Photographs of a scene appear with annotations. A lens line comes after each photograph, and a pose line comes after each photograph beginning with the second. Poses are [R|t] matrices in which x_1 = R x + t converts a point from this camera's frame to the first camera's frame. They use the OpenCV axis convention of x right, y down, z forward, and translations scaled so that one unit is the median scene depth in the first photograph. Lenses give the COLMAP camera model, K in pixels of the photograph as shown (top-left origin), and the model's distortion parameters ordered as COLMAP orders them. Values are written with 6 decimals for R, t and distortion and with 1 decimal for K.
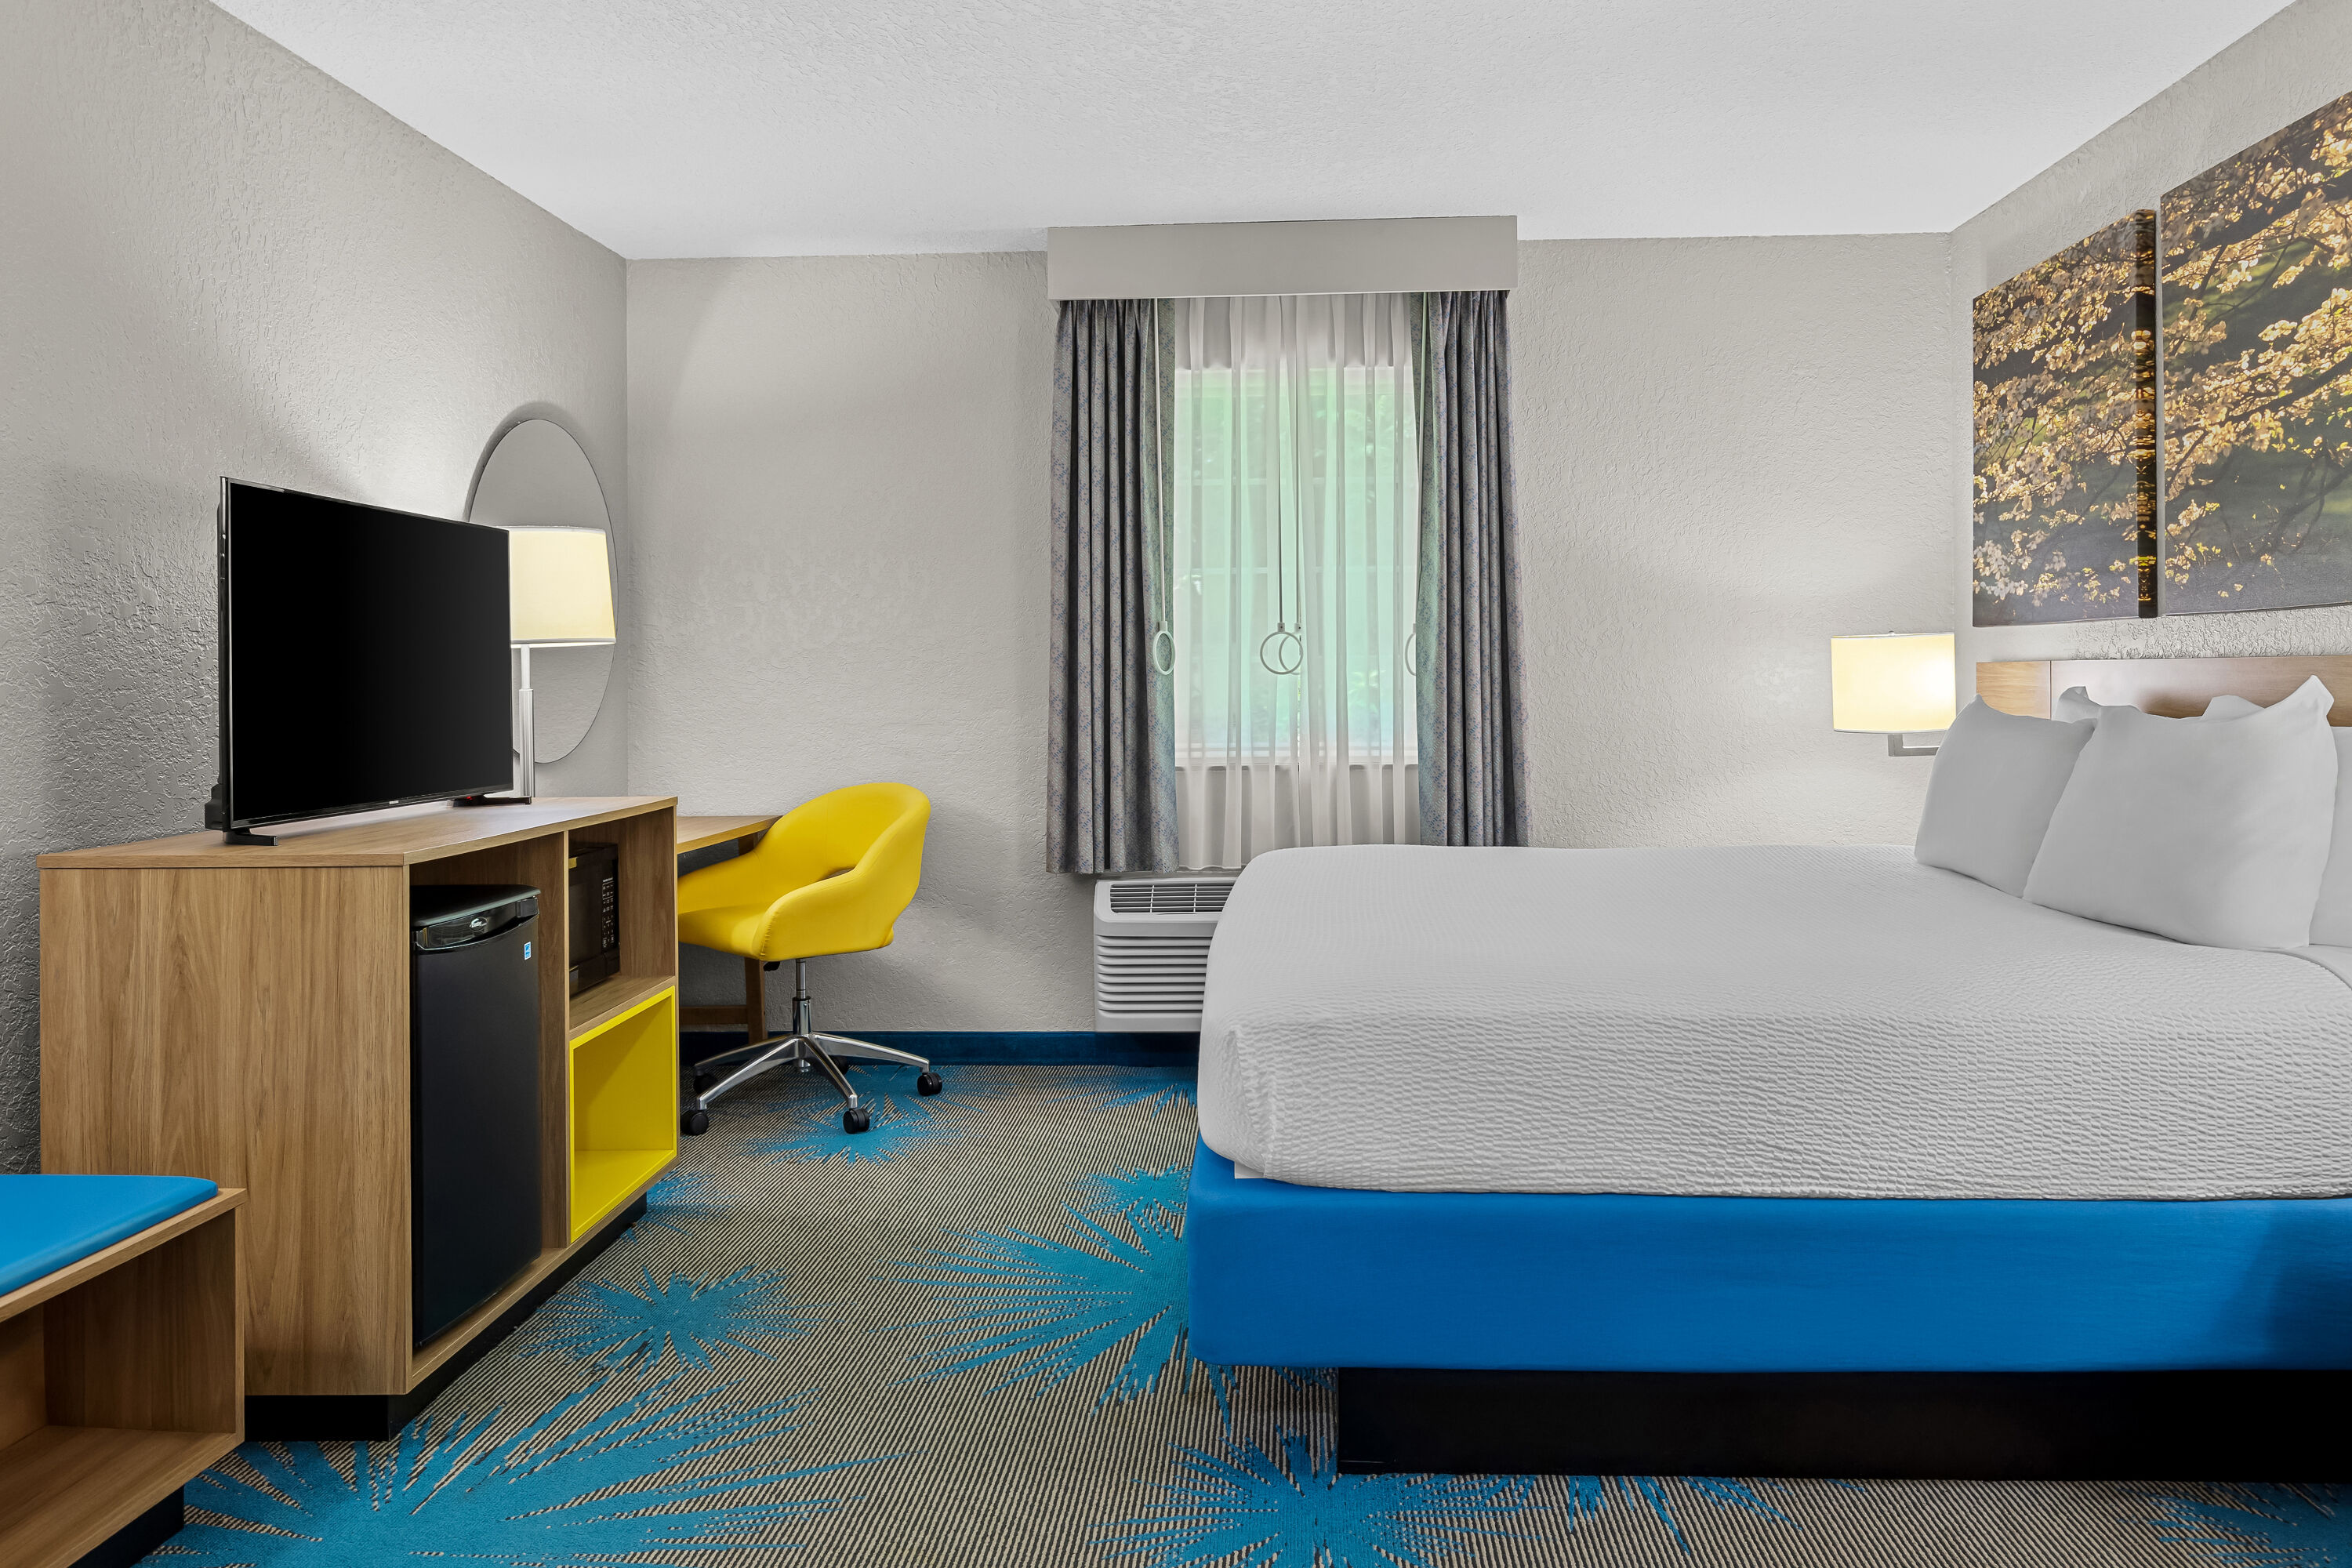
lens RADIAL K [[1670.6, 0, 1181.7], [0, 1670.6, 675.1], [0, 0, 1]] dist [-0.005437, 0.000651]
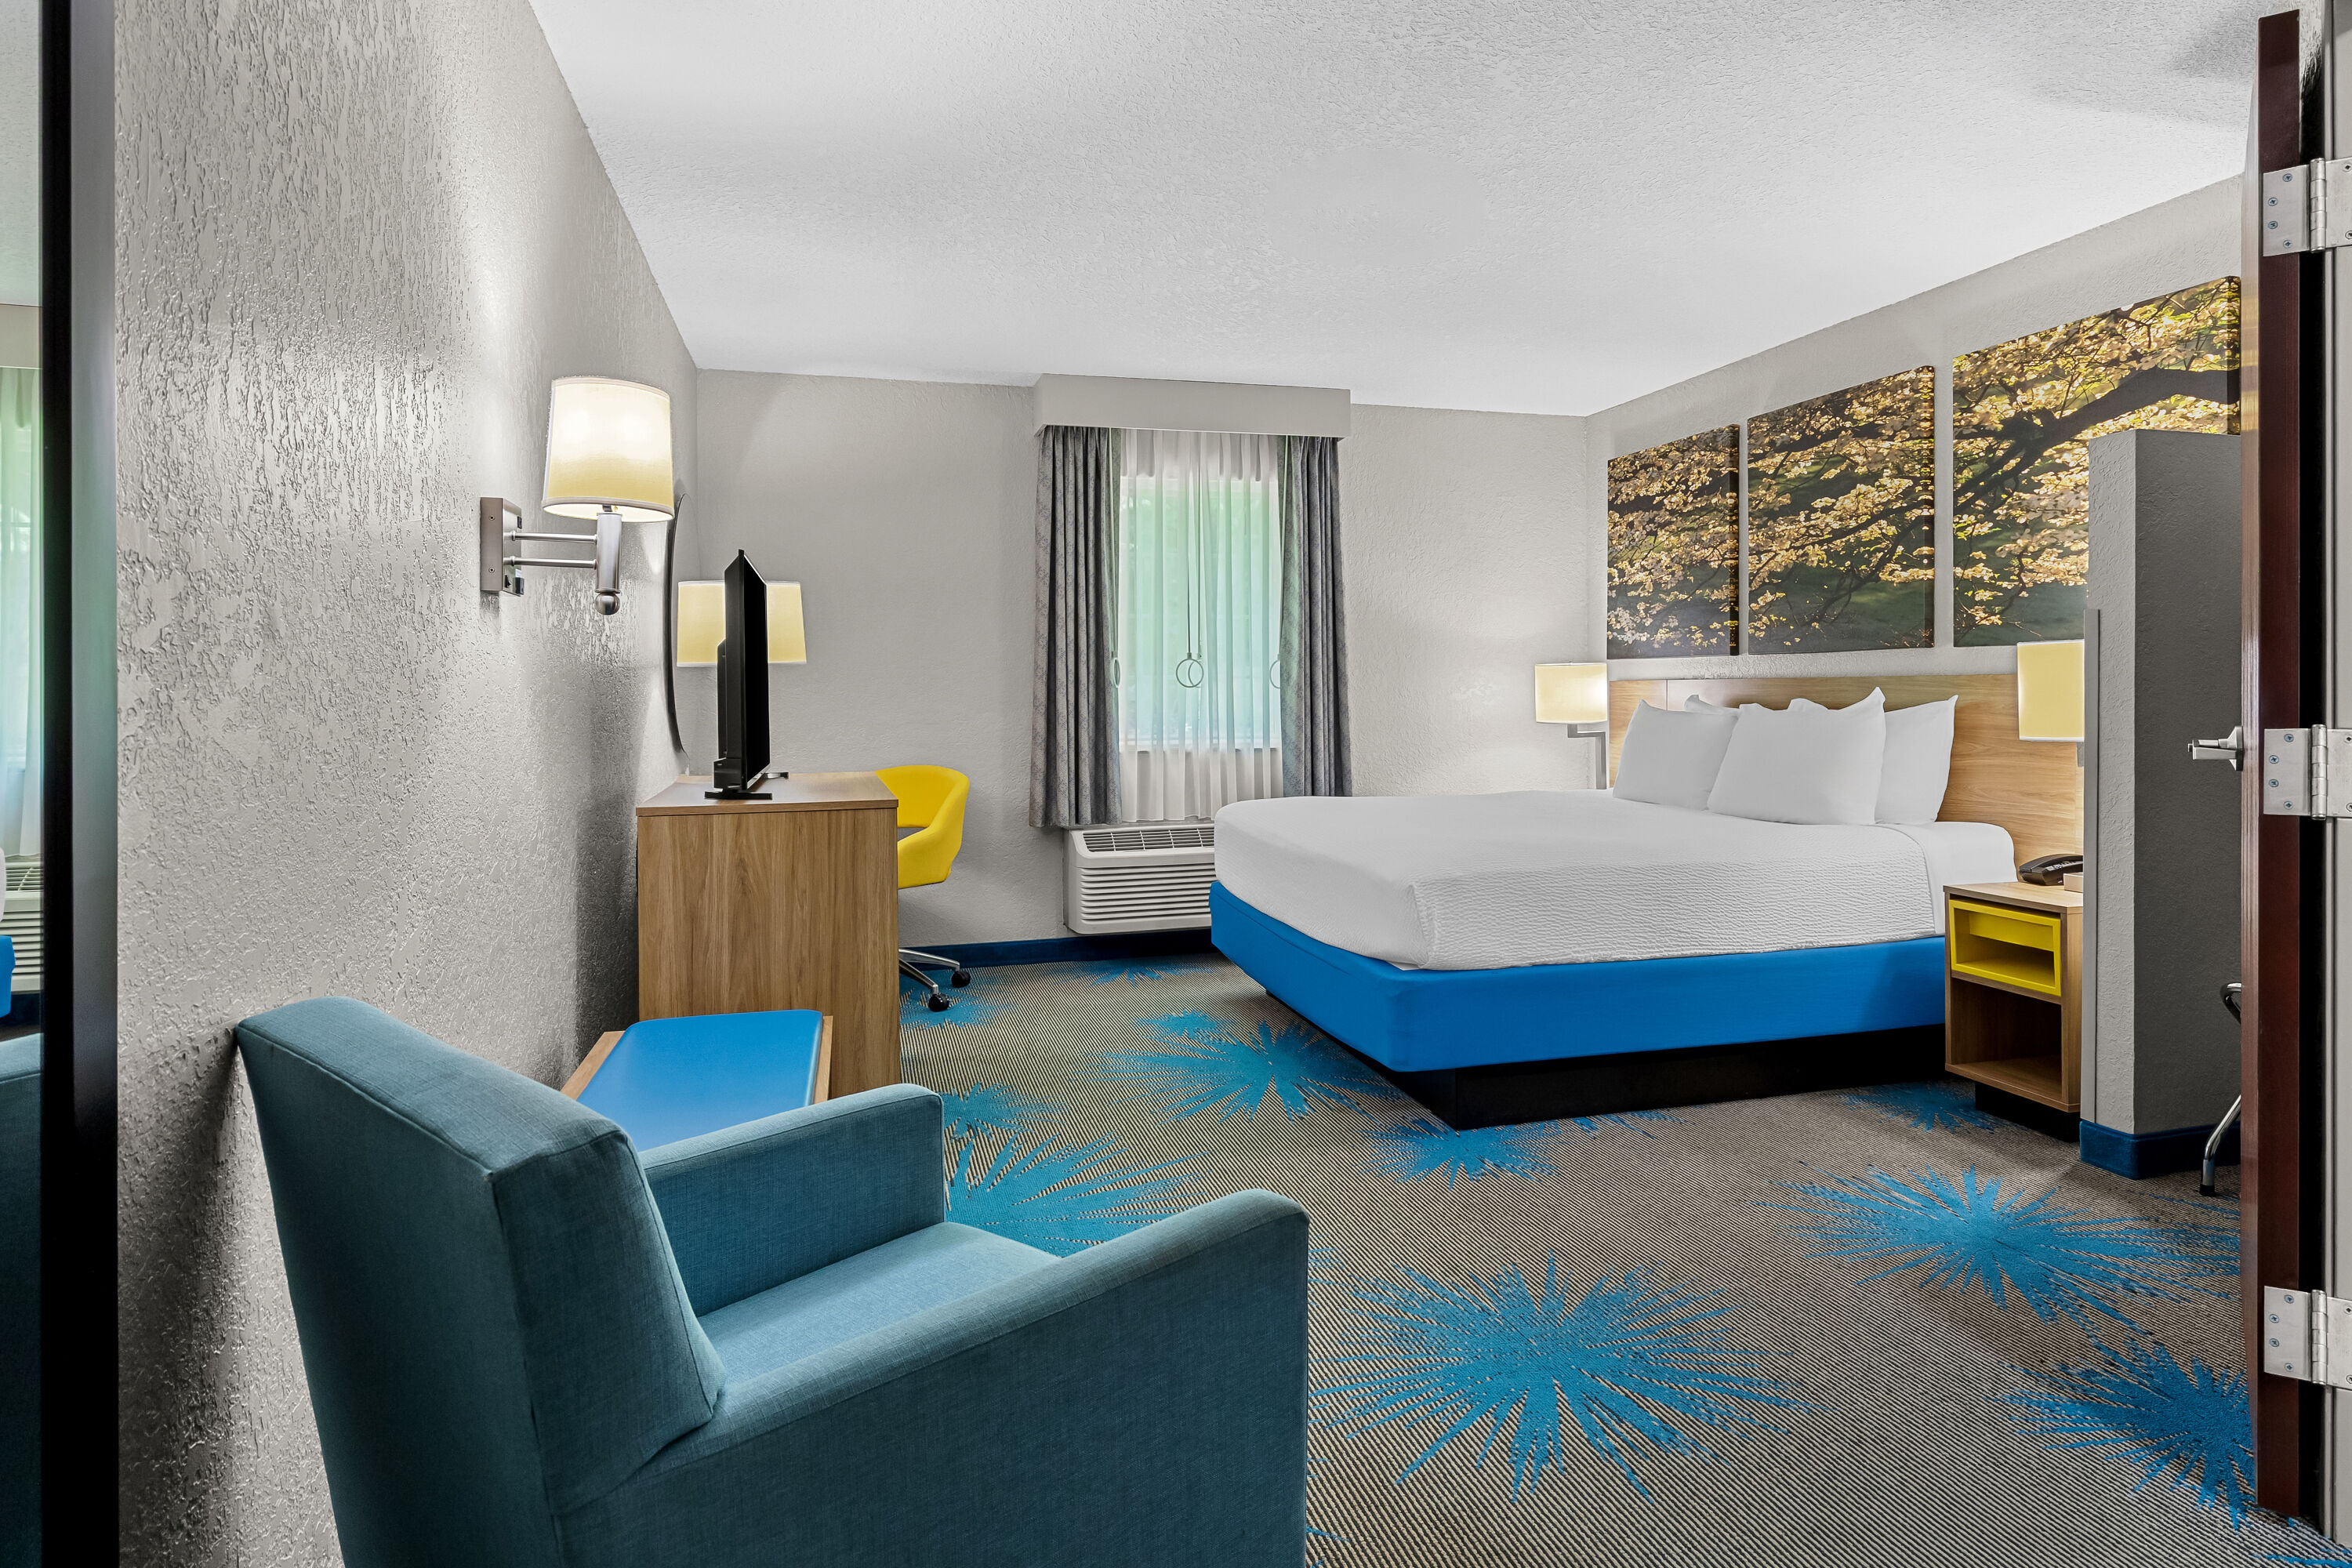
lens RADIAL K [[1369.8, 0, 1212.2], [0, 1369.8, 700.9], [0, 0, 1]] dist [0.000229, -0.000070]
pose [[0.948705, -0.001358, 0.316161, -0.423731], [-0.000604, 0.999981, 0.006109, 0.005391], [-0.316164, -0.005986, 0.948686, -0.212062]]
